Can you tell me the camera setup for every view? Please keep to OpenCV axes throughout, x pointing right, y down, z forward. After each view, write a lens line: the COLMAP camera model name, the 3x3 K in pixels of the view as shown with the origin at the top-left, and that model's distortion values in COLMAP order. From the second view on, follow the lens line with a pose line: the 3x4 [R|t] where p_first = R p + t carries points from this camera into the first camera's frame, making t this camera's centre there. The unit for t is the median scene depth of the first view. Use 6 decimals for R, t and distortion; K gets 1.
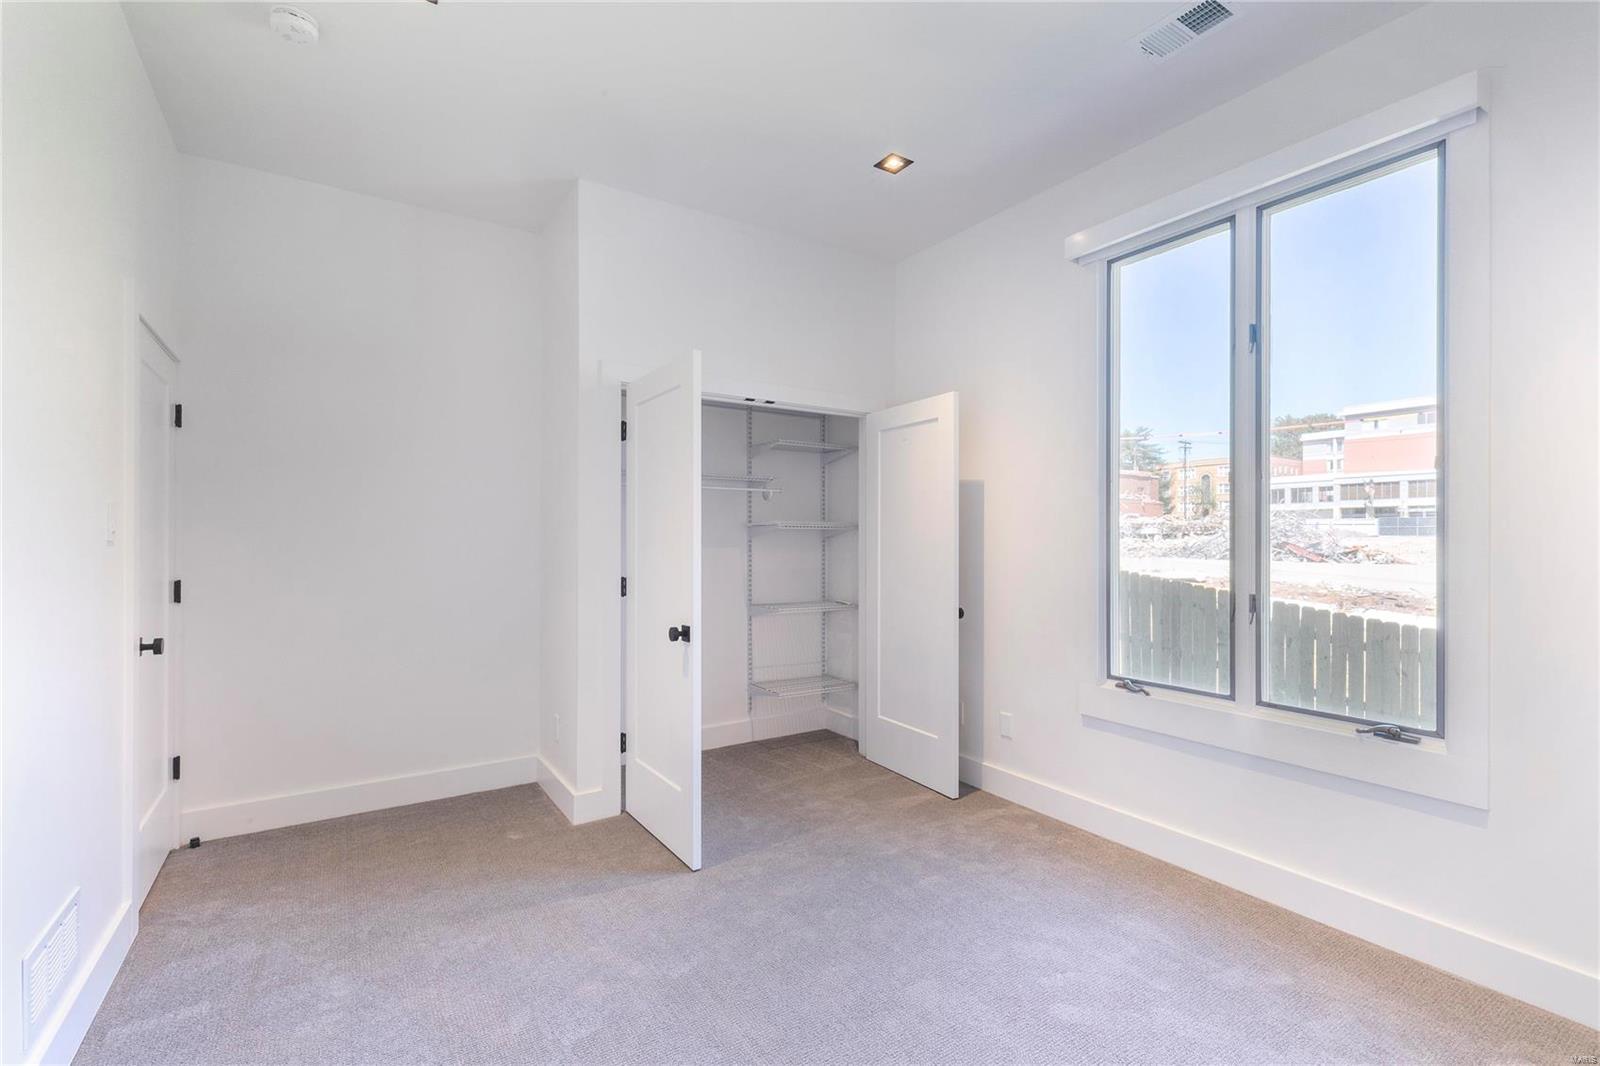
lens RADIAL K [[727.1, 0, 810.3], [0, 727.1, 539.1], [0, 0, 1]] dist [0.010780, 0.000000]
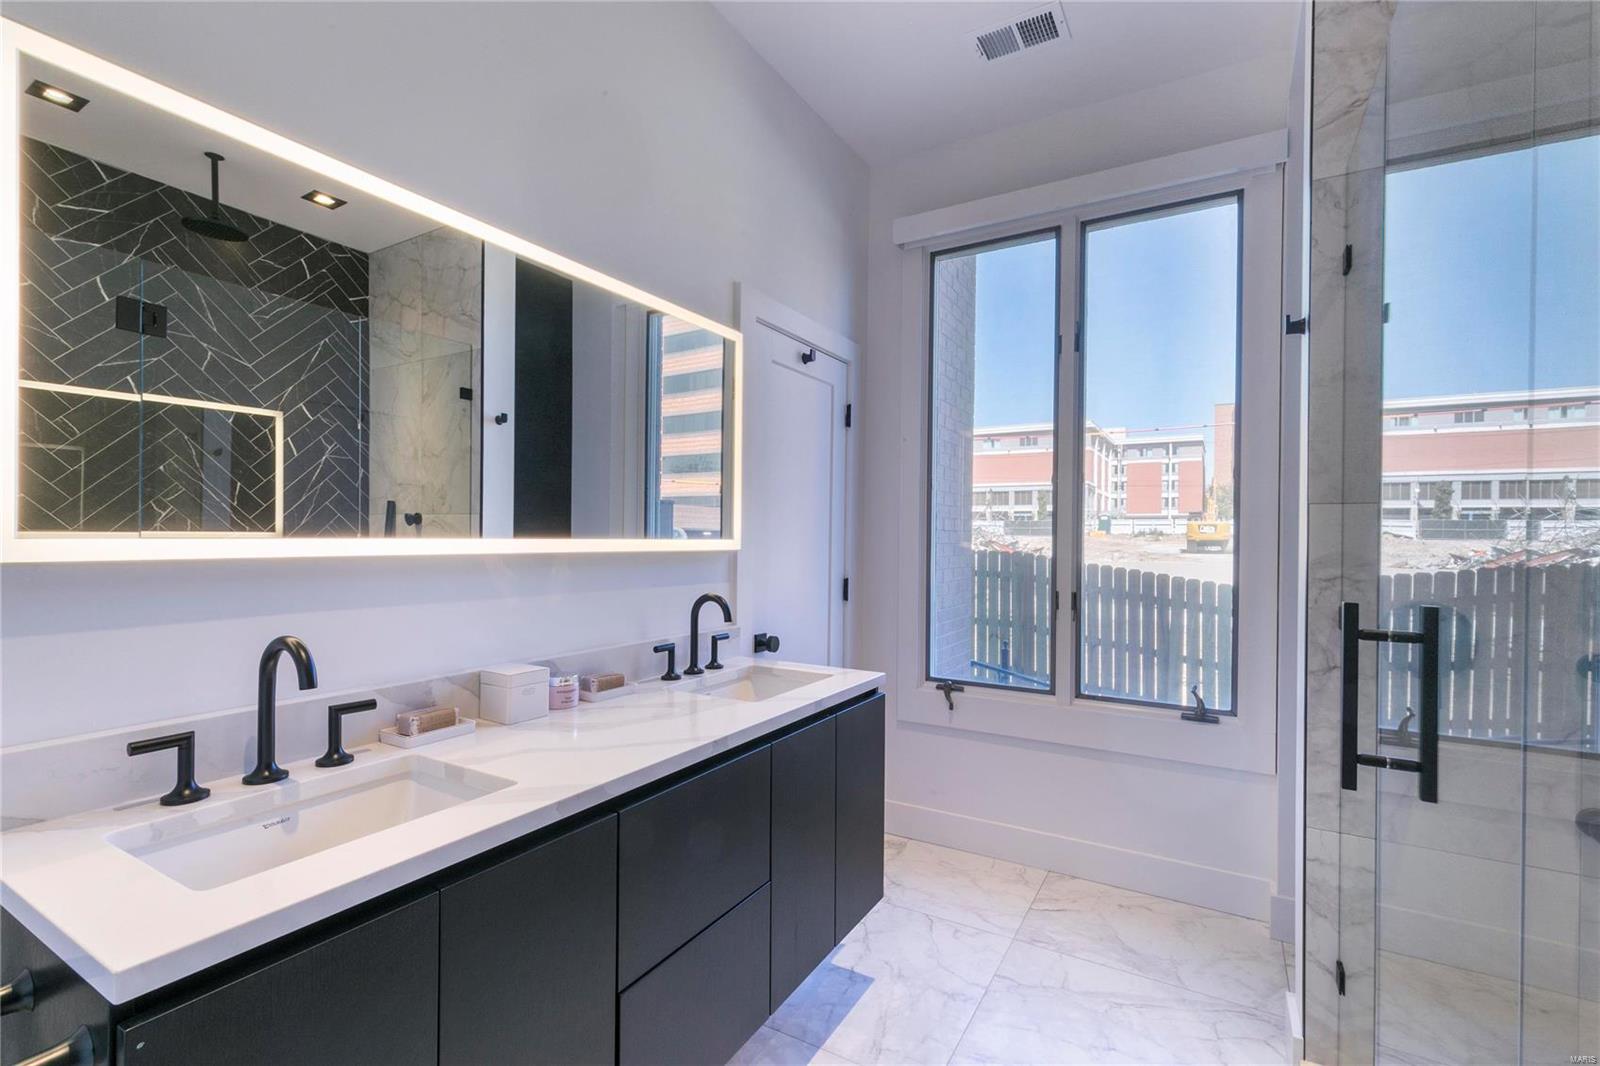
lens RADIAL K [[715.0, 0, 826.7], [0, 715.0, 522.2], [0, 0, 1]] dist [-0.000053, 0.000082]
pose [[0.897279, 0.015799, 0.441182, -0.161882], [-0.008300, 0.999786, -0.018923, -0.000621], [-0.441387, 0.013317, 0.897218, 0.242557]]
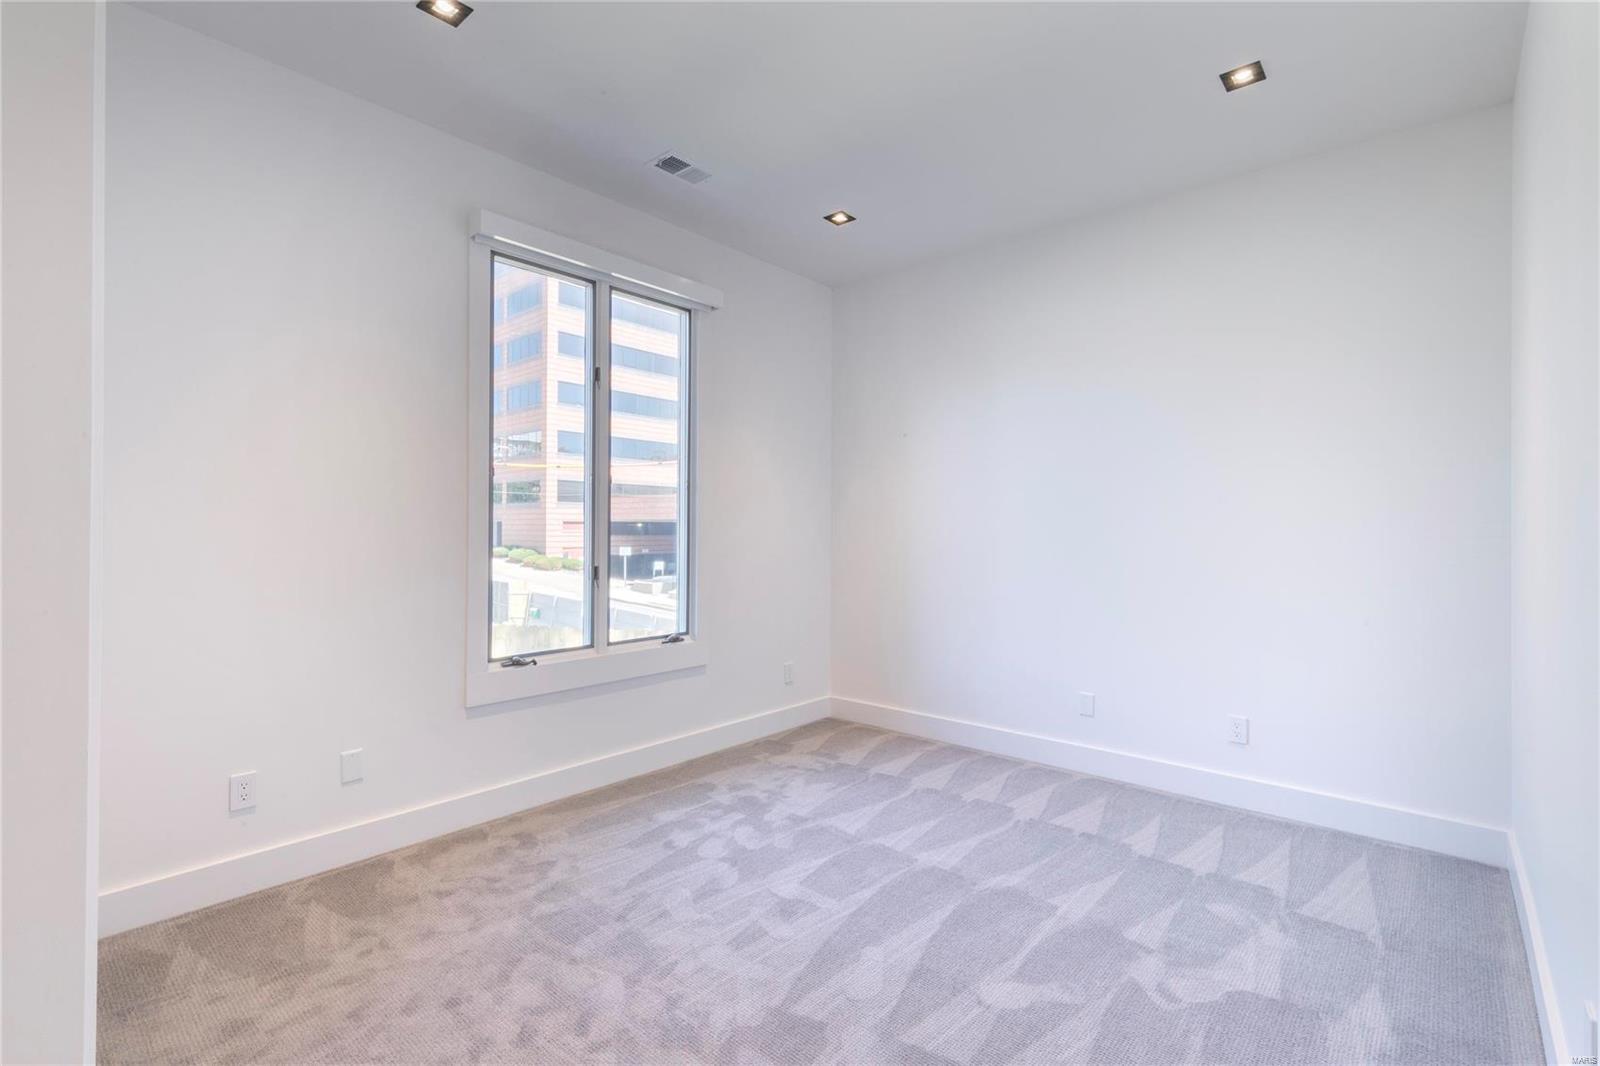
lens RADIAL K [[727.1, 0, 810.3], [0, 727.1, 539.1], [0, 0, 1]] dist [0.010780, 0.000000]
pose [[-0.271924, -0.006131, 0.962299, -0.816469], [0.003298, 0.999968, 0.007303, 0.018078], [-0.962313, 0.005160, -0.271895, 1.017082]]
